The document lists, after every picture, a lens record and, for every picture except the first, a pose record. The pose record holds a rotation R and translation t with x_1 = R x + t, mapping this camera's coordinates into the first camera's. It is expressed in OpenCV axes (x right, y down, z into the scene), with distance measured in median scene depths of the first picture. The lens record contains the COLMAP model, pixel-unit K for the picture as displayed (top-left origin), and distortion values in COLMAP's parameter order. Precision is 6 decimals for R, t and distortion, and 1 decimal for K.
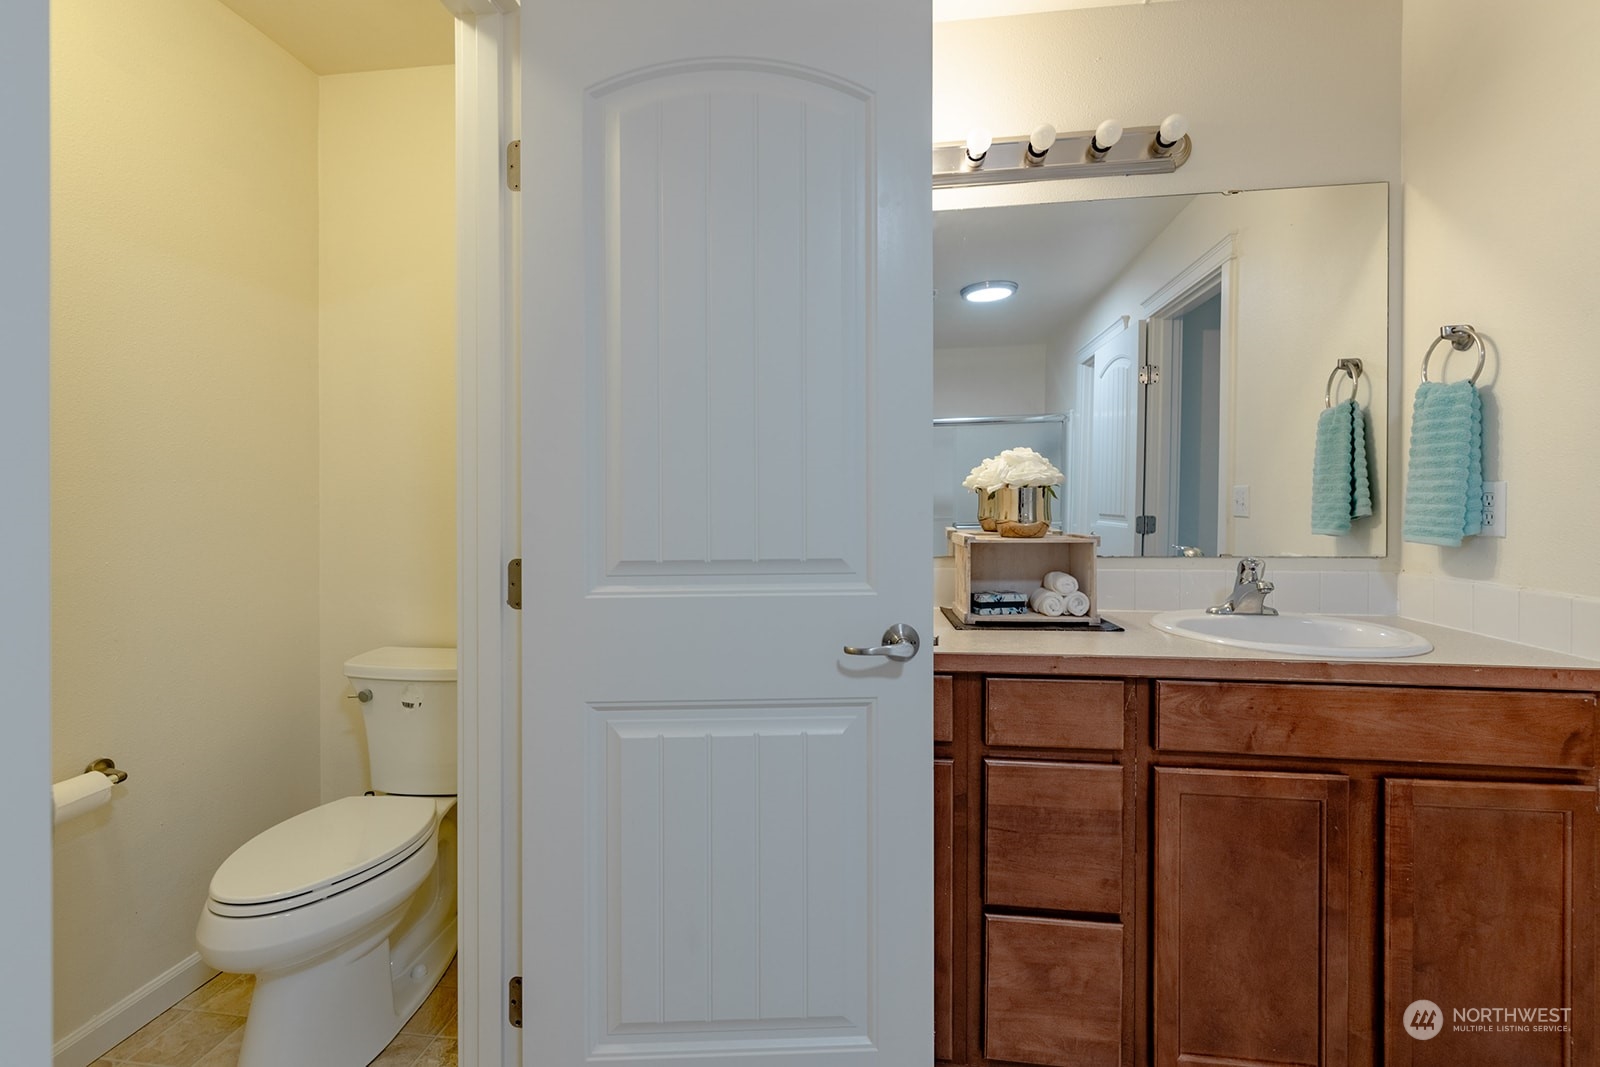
lens RADIAL K [[724.6, 0, 772.3], [0, 724.6, 503.8], [0, 0, 1]] dist [0.002499, -0.000560]
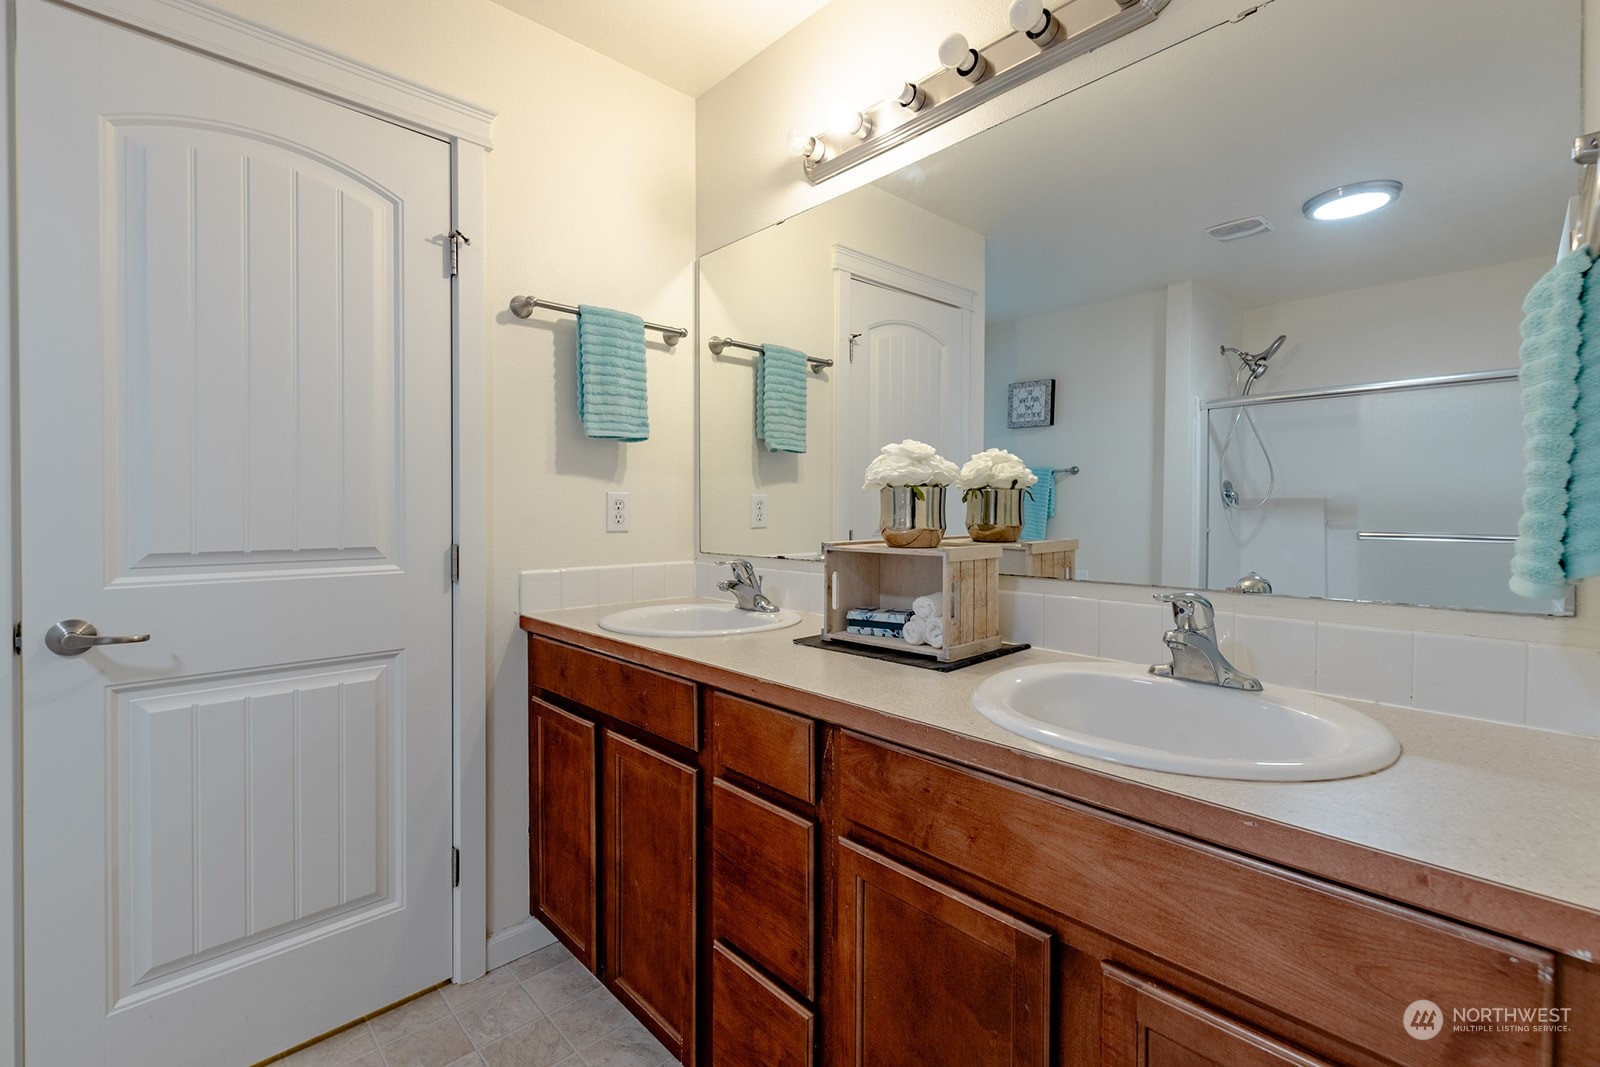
lens RADIAL K [[724.6, 0, 772.3], [0, 724.6, 503.8], [0, 0, 1]] dist [0.002499, -0.000560]
pose [[0.753893, 0.004001, -0.656985, 1.006659], [-0.005028, 0.999987, 0.000321, -0.003823], [0.656978, 0.003061, 0.753903, 0.349673]]
